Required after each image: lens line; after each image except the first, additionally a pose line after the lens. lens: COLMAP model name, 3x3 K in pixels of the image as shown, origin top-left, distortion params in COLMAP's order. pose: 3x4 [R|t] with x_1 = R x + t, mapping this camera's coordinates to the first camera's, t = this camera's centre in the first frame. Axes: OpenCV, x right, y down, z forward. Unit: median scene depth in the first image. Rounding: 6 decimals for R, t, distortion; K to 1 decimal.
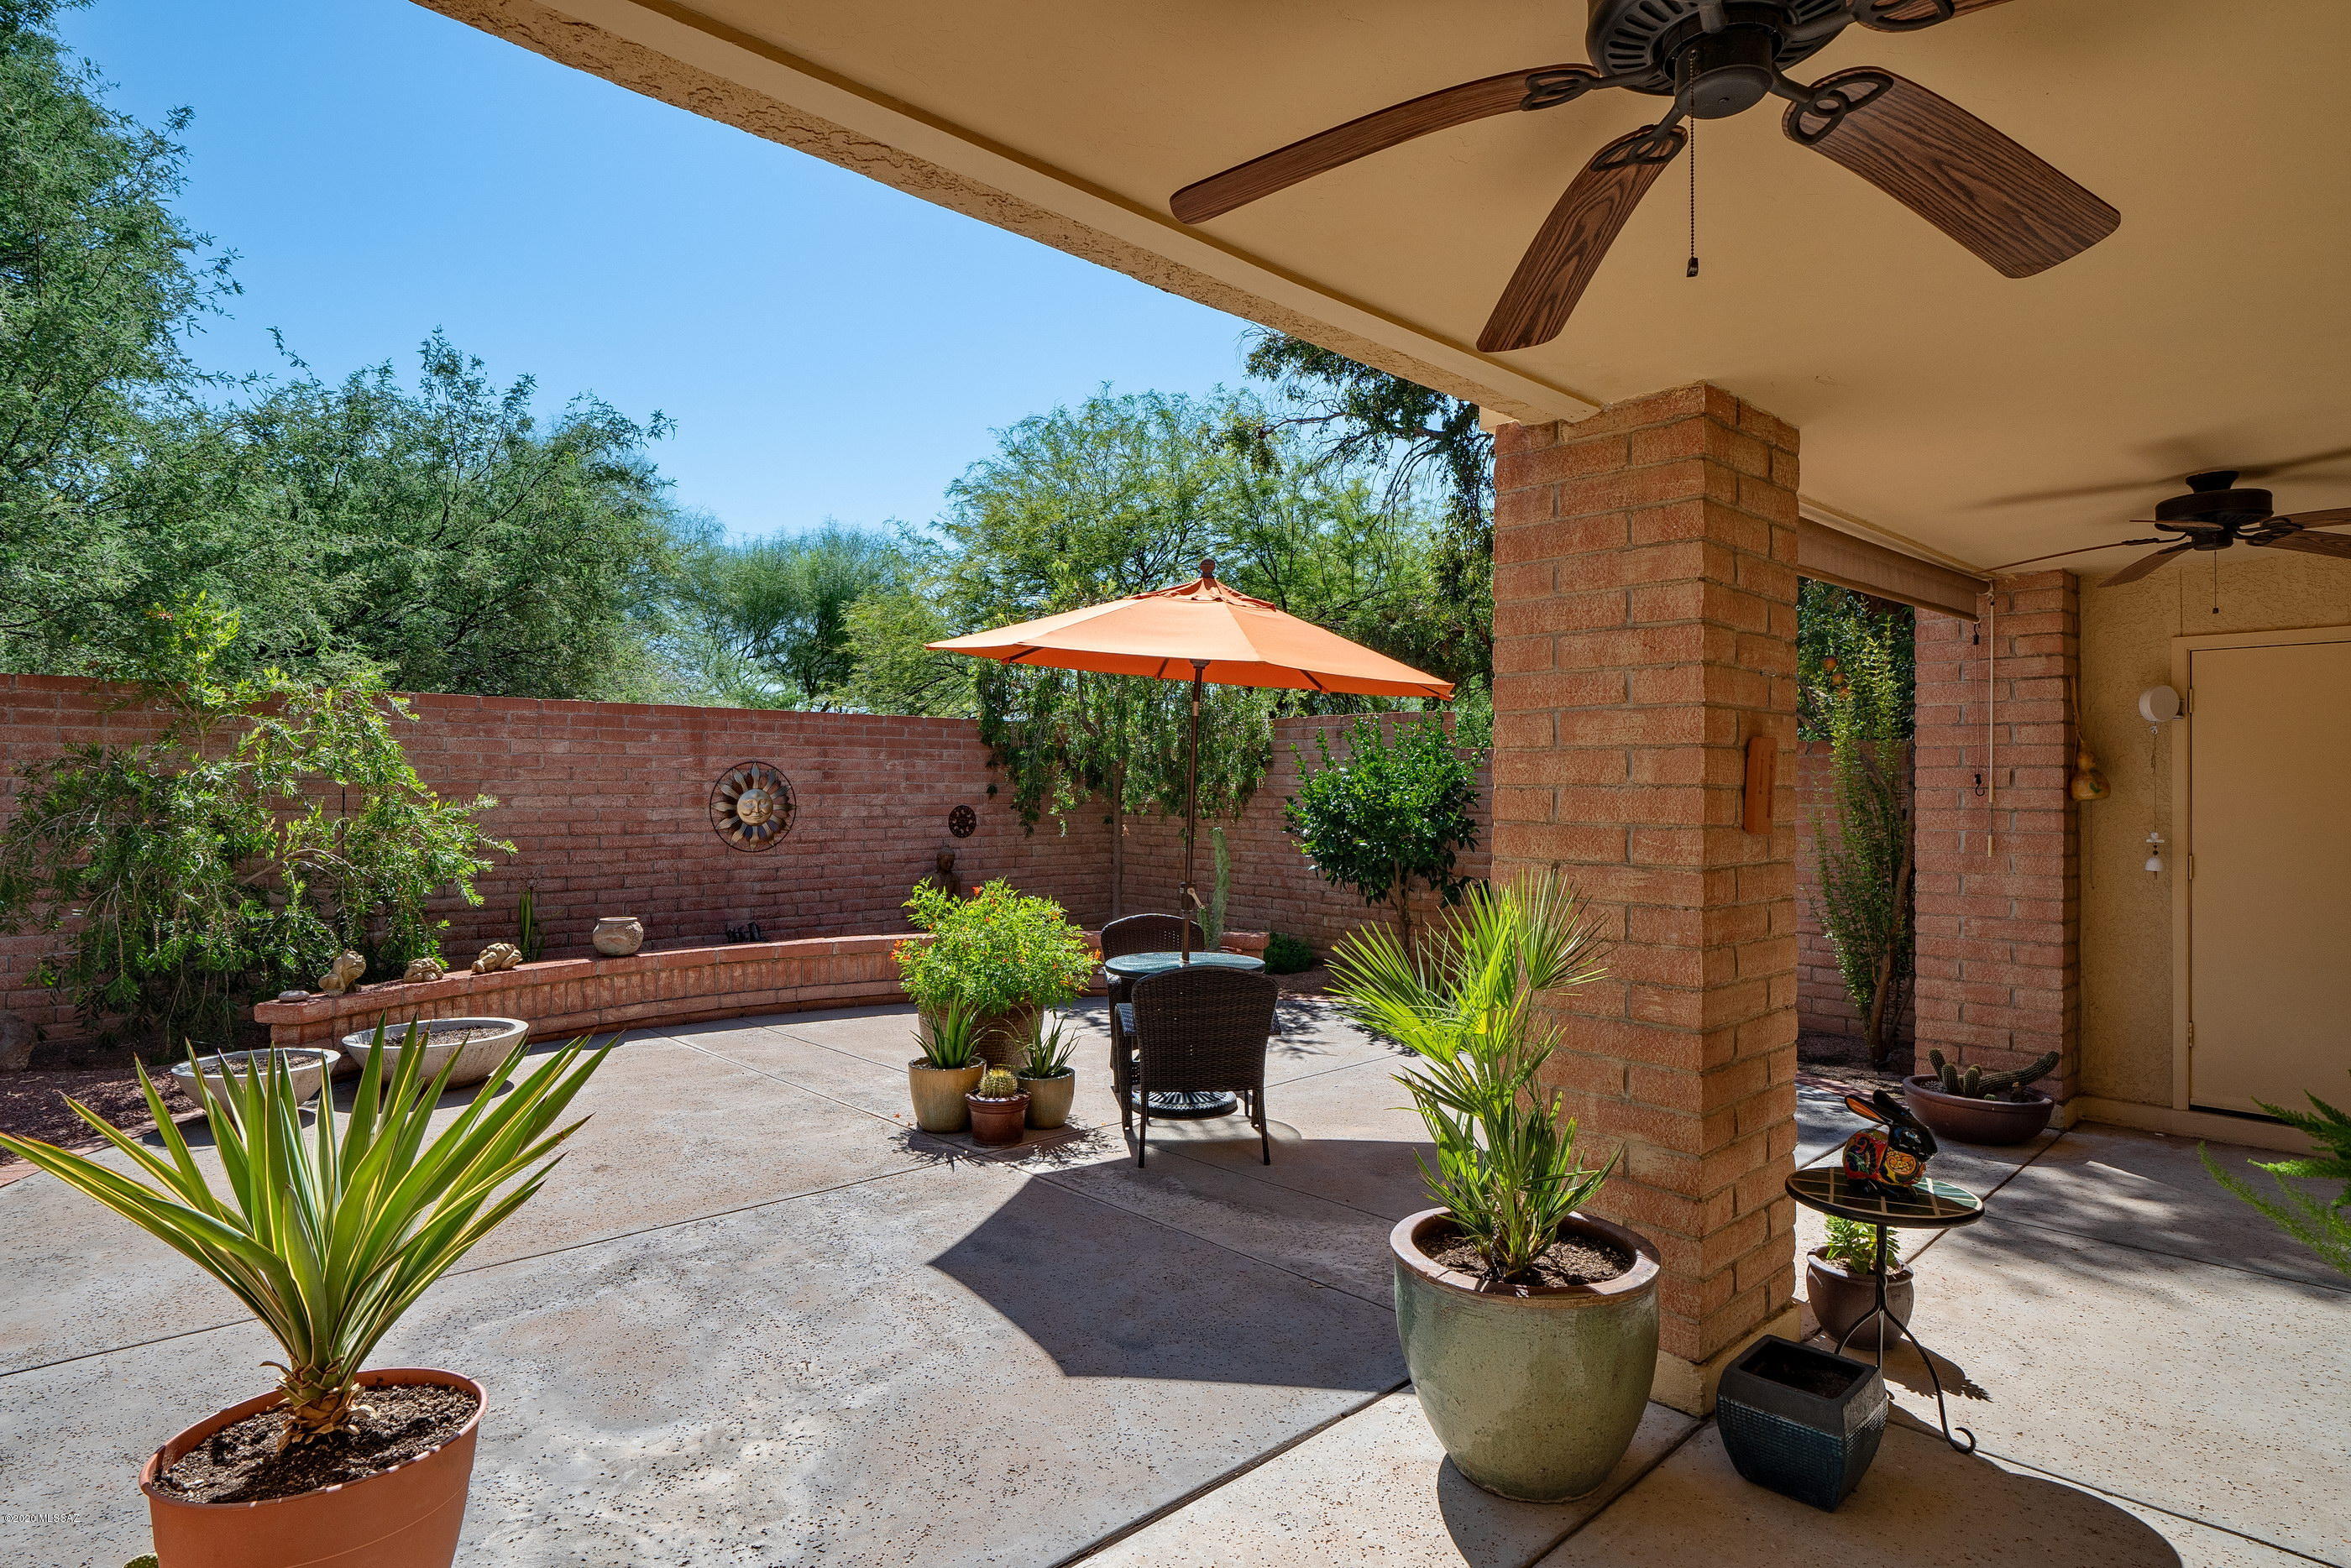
lens RADIAL K [[1256.8, 0, 1183.2], [0, 1256.8, 779.3], [0, 0, 1]] dist [-0.006332, 0.001451]
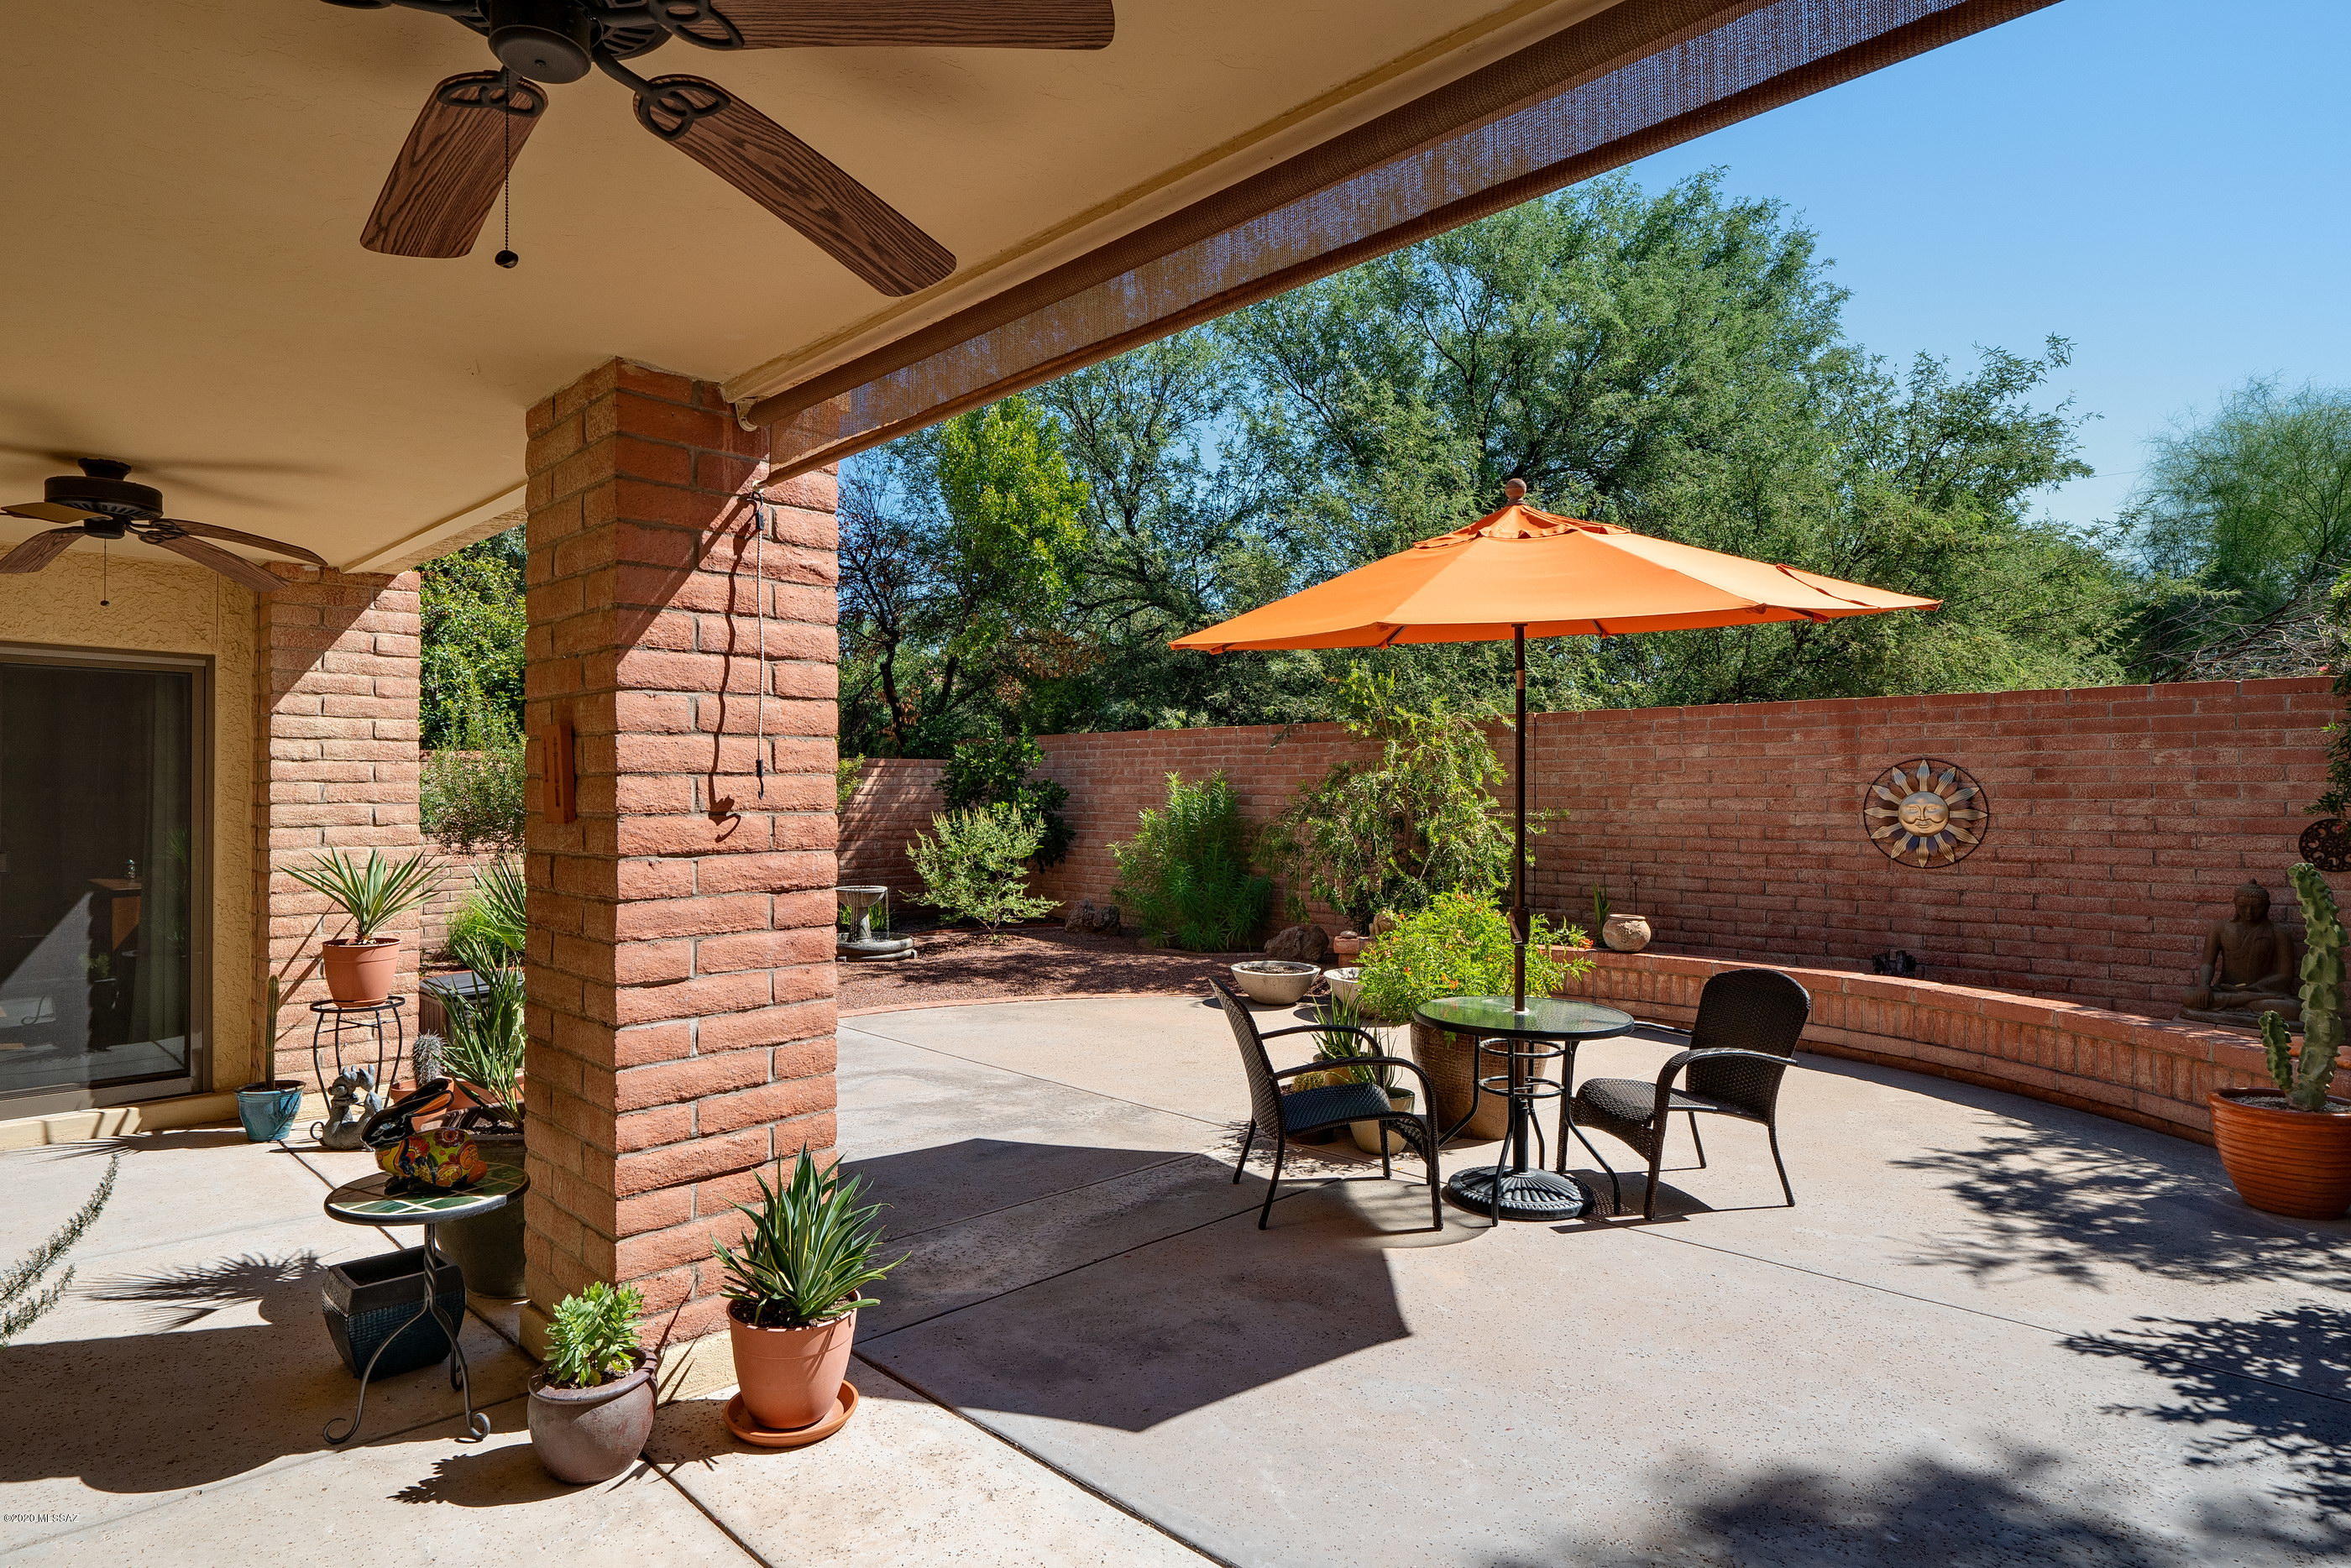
lens RADIAL K [[1256.8, 0, 1138.4], [0, 1256.8, 778.0], [0, 0, 1]] dist [-0.006332, 0.001451]
pose [[0.029792, -0.014291, -0.999454, 0.482806], [0.004624, 0.999889, -0.014160, 0.008068], [0.999545, -0.004199, 0.029855, 0.473104]]
